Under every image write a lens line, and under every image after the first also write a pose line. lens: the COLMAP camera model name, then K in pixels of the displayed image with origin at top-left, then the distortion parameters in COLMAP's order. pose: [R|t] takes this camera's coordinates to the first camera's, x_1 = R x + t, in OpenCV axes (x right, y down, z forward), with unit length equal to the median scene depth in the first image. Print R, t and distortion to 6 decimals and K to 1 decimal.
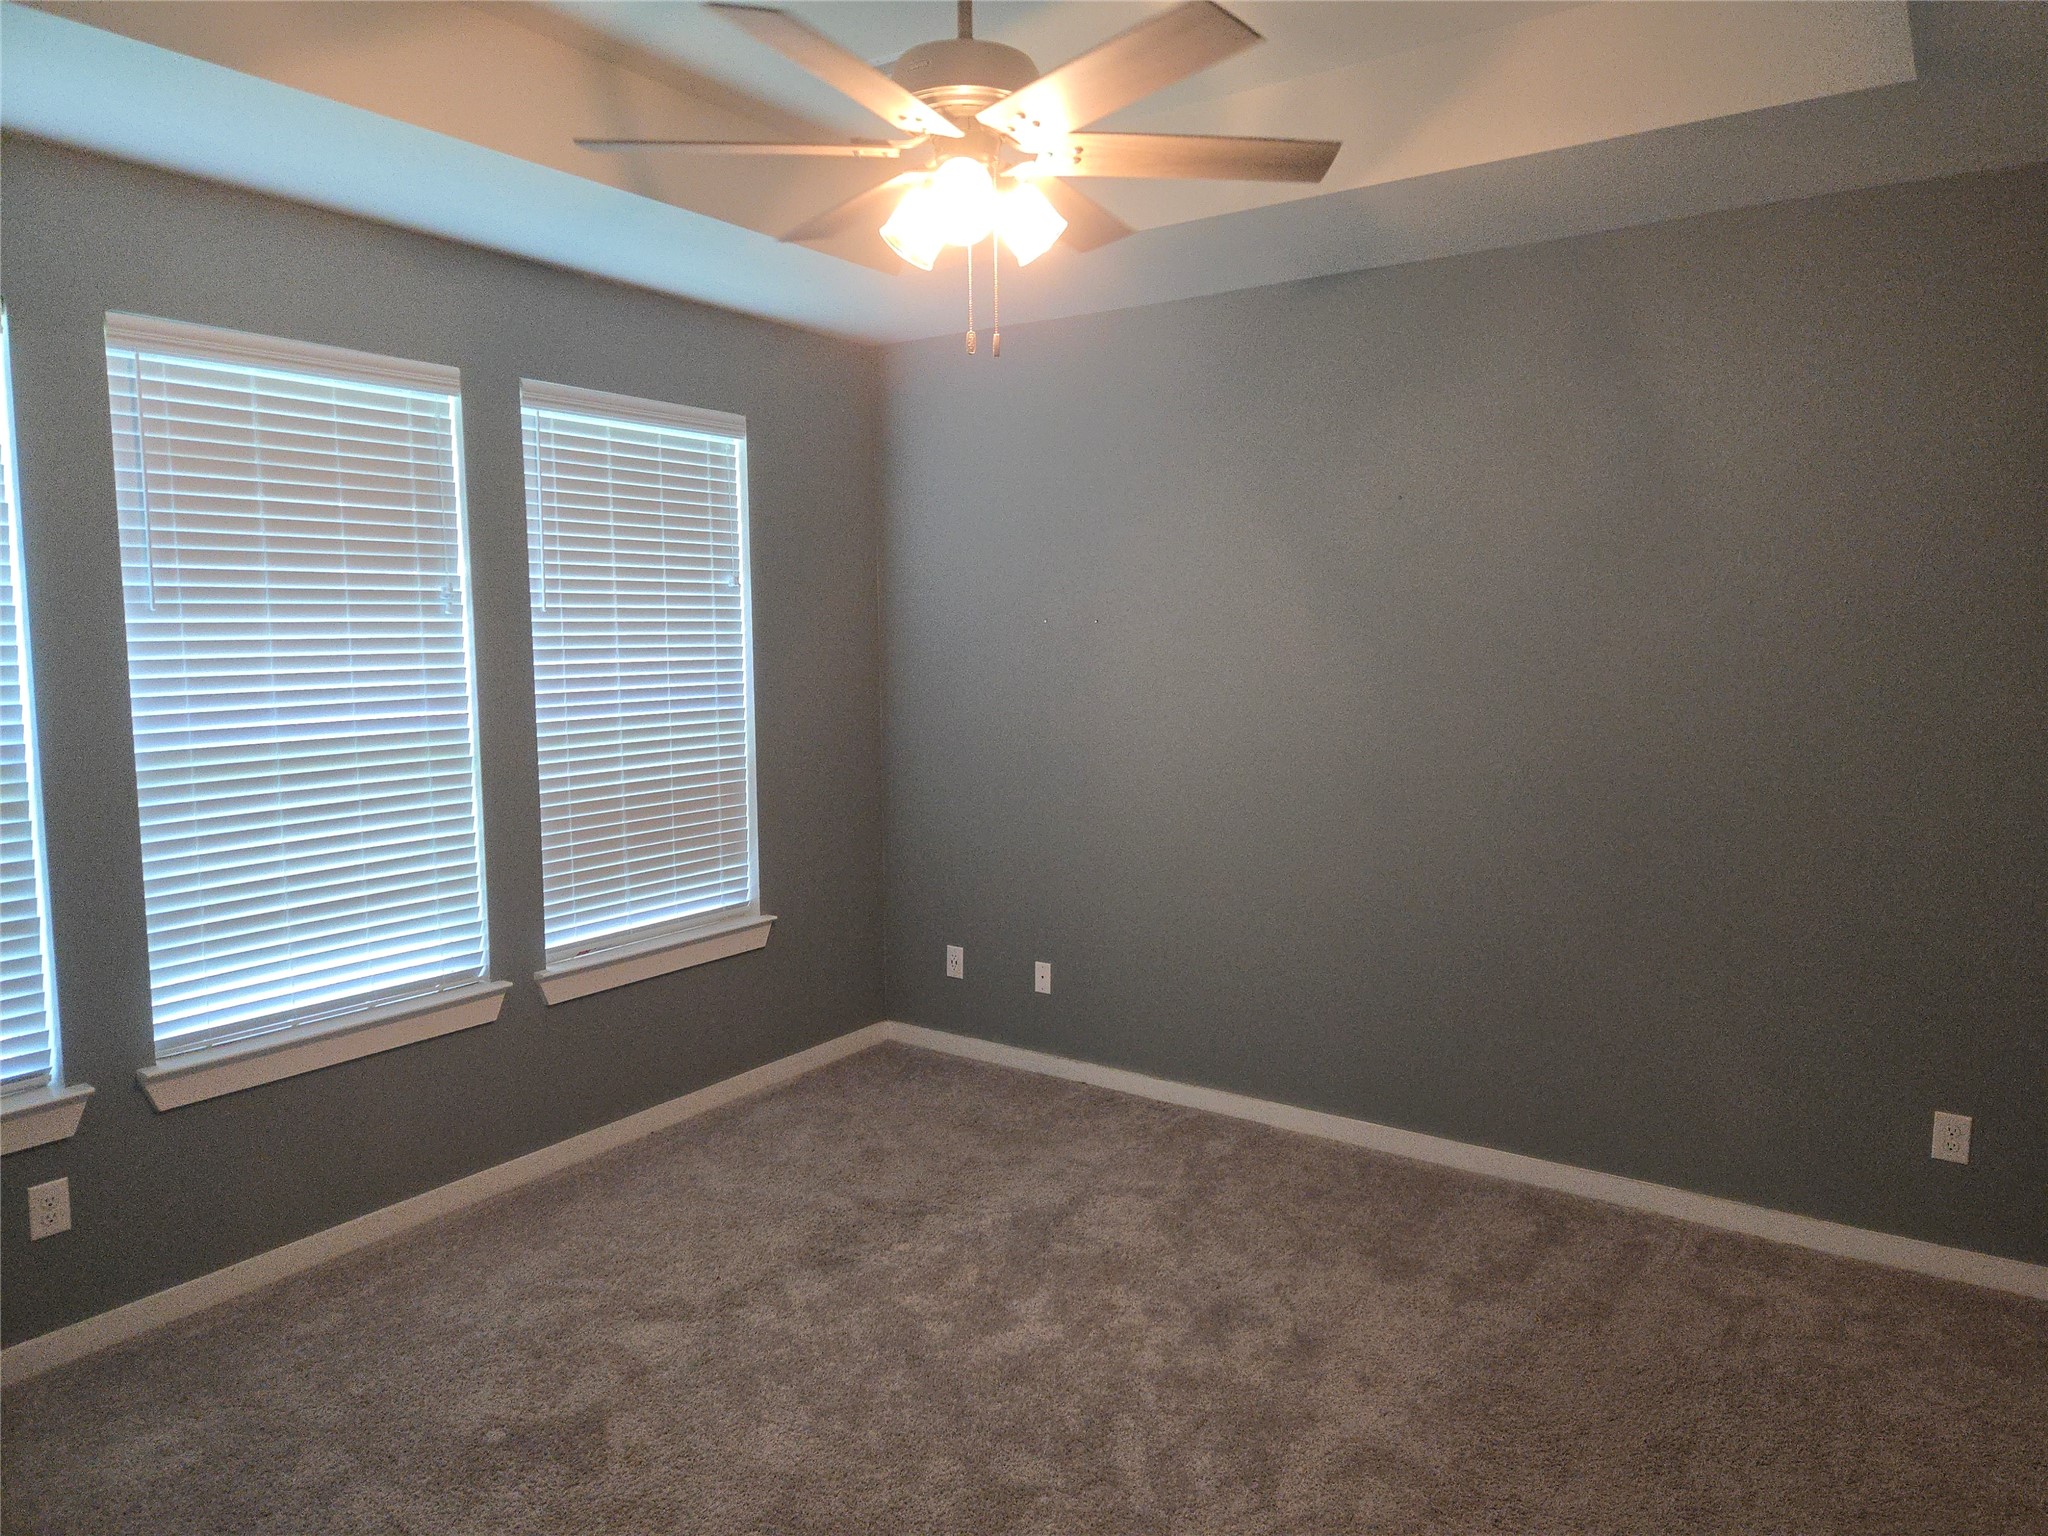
lens RADIAL K [[1352.9, 0, 1055.4], [0, 1352.9, 761.3], [0, 0, 1]] dist [0.072292, -0.056346]
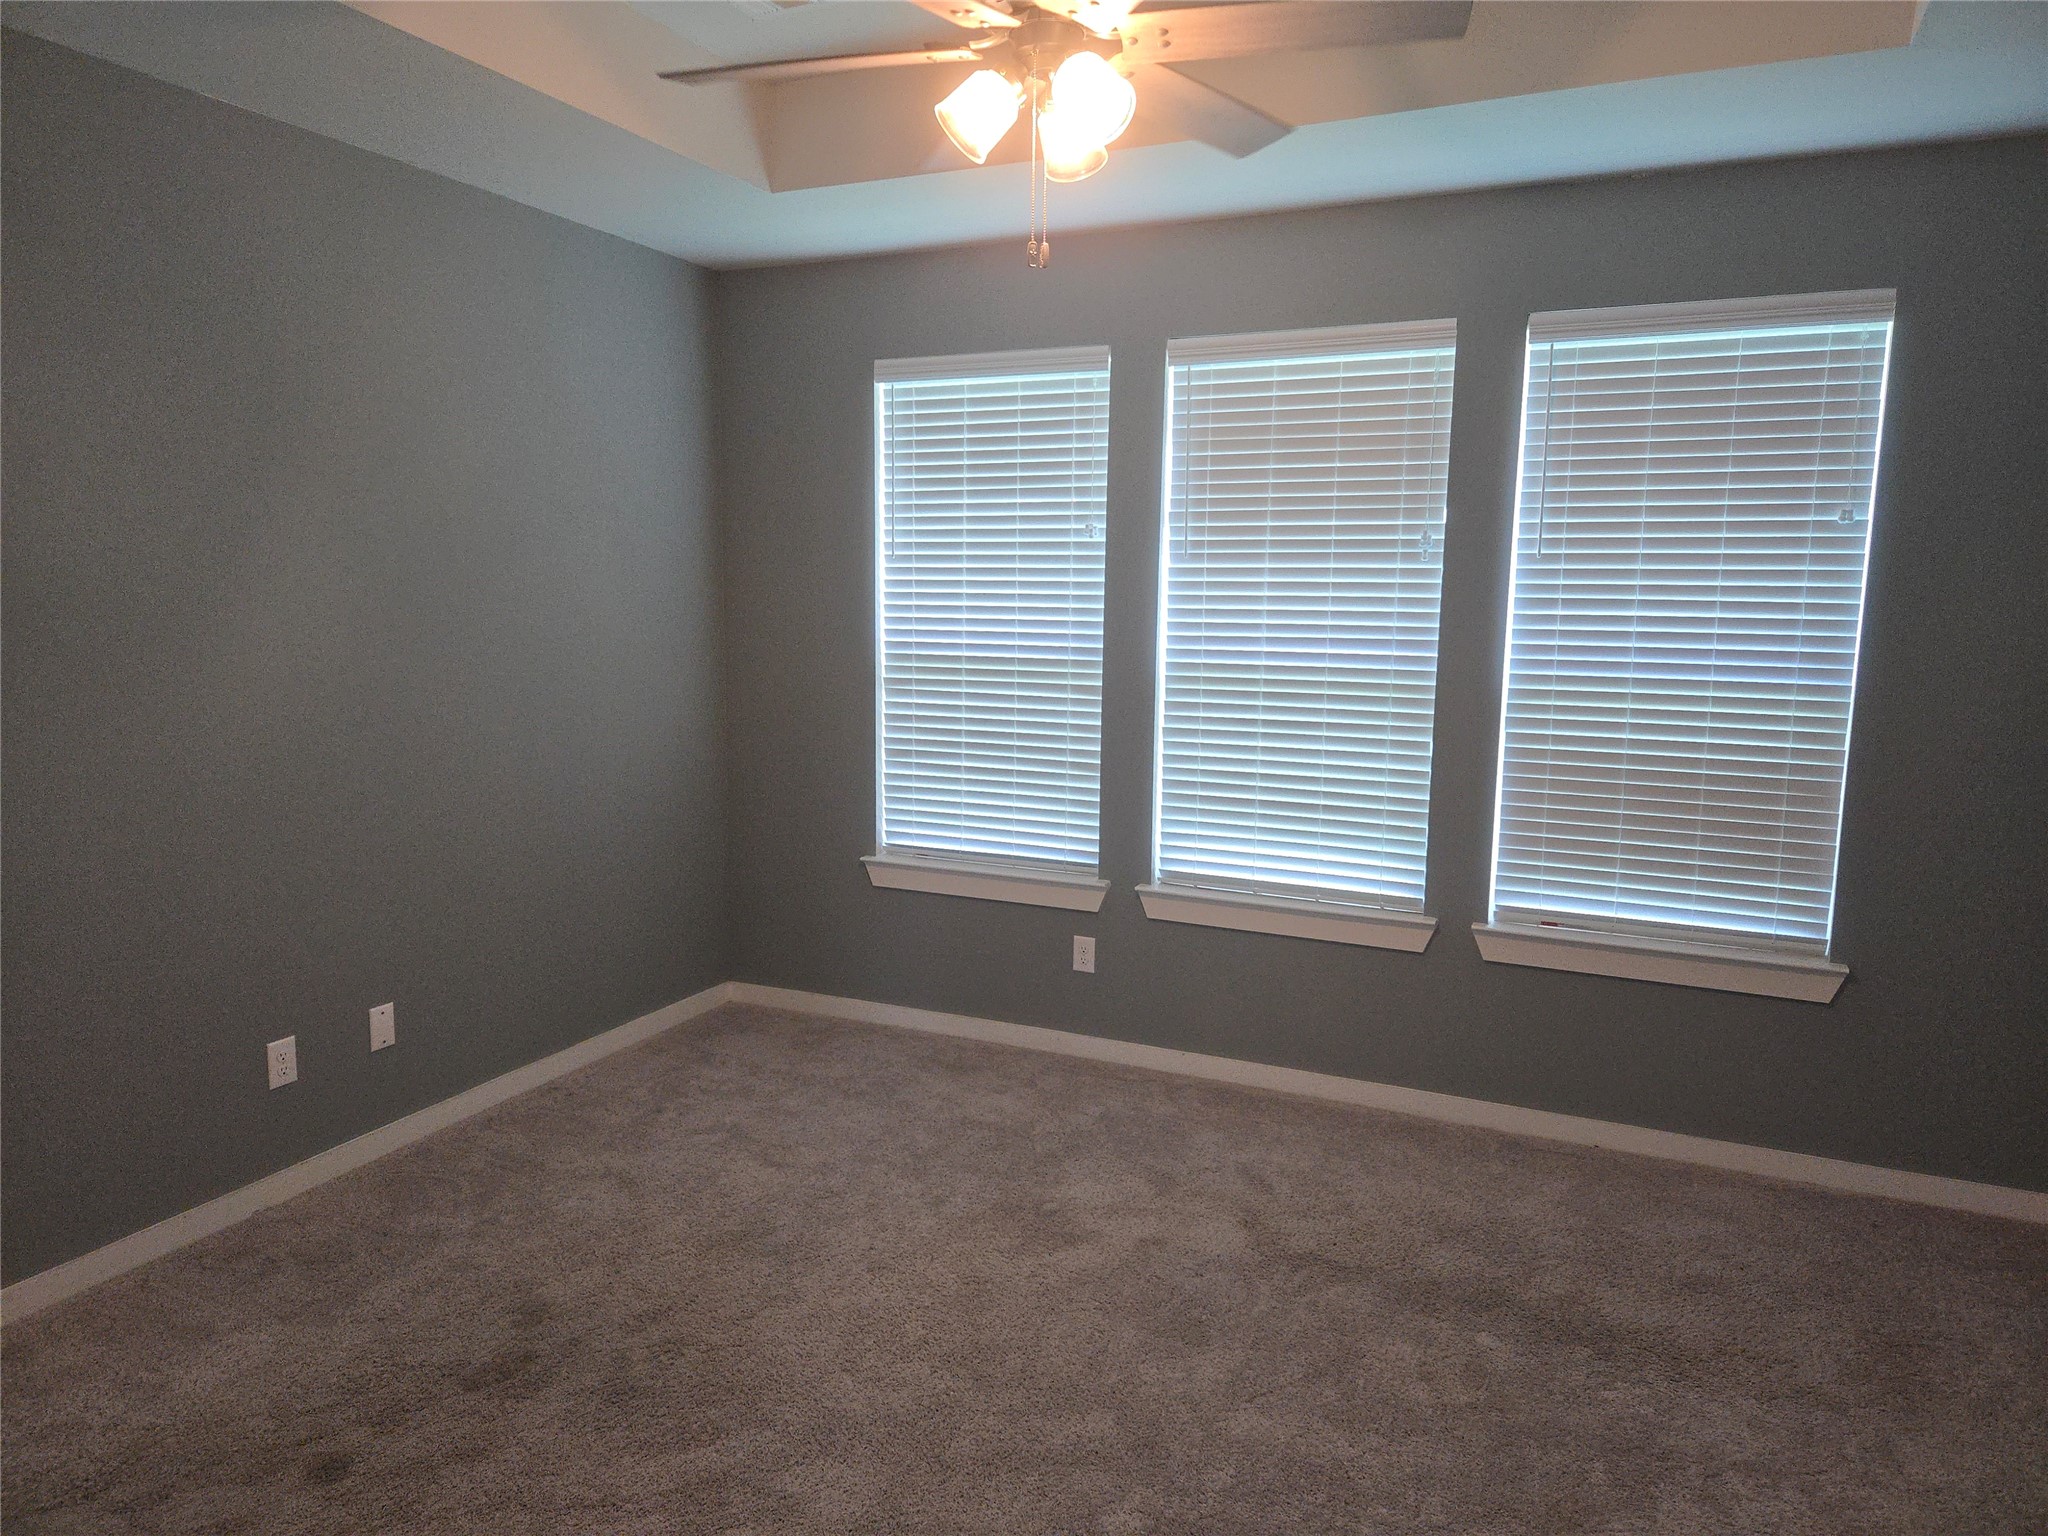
lens RADIAL K [[1352.9, 0, 1011.8], [0, 1352.9, 773.4], [0, 0, 1]] dist [0.072292, -0.056346]
pose [[0.171050, 0.153974, -0.973157, 0.554098], [-0.113944, 0.984177, 0.135690, -0.053071], [0.978651, 0.087676, 0.185888, 0.512705]]
